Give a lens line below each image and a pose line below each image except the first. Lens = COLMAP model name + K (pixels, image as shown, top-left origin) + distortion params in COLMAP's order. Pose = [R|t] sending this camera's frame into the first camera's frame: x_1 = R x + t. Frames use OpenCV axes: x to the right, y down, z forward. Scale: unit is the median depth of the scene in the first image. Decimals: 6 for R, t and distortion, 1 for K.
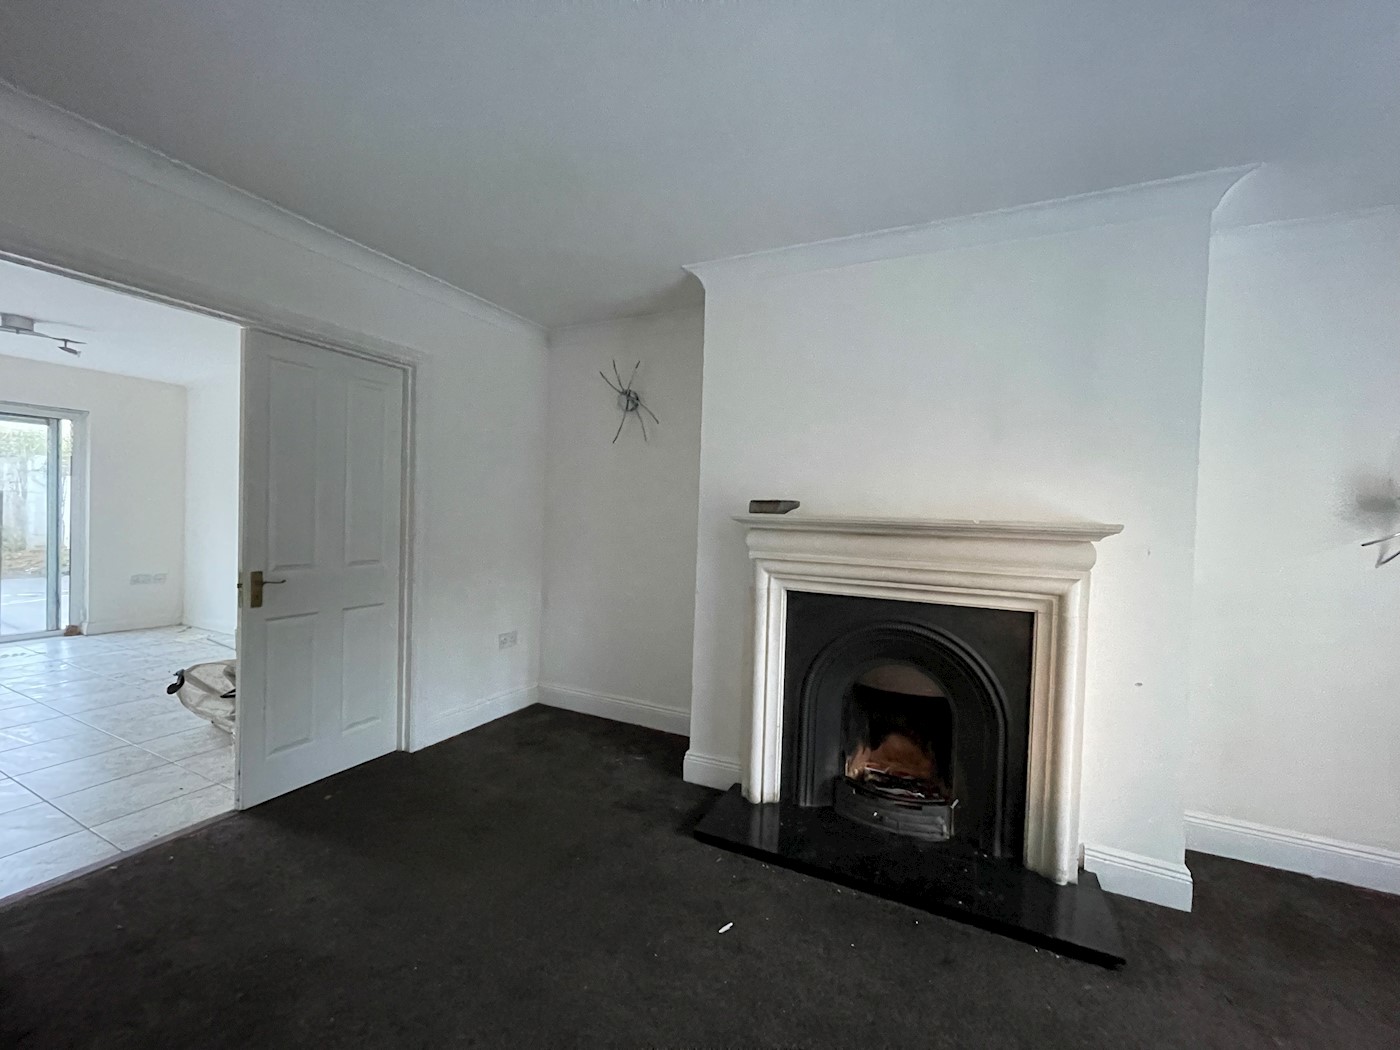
lens RADIAL K [[562.5, 0, 698.5], [0, 562.5, 523.2], [0, 0, 1]] dist [0.000256, -0.000069]
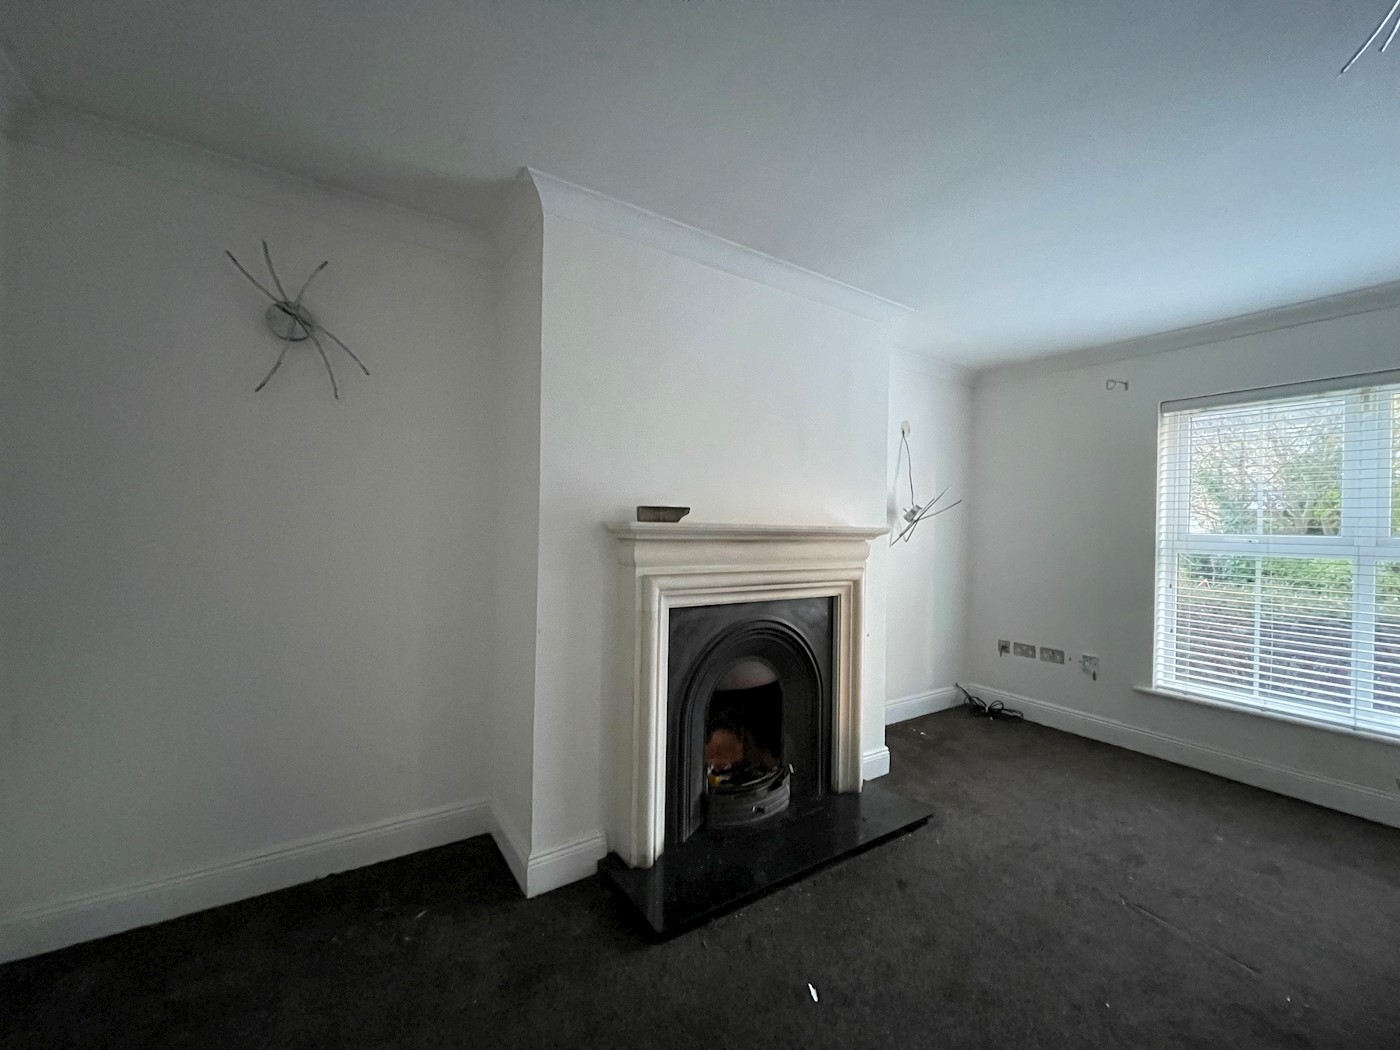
lens RADIAL K [[562.5, 0, 698.5], [0, 562.5, 523.2], [0, 0, 1]] dist [0.000256, -0.000069]
pose [[0.512561, -0.016001, 0.858501, -0.611067], [0.008873, 0.999872, 0.013339, -0.026988], [-0.858605, 0.000780, 0.512638, 0.537175]]
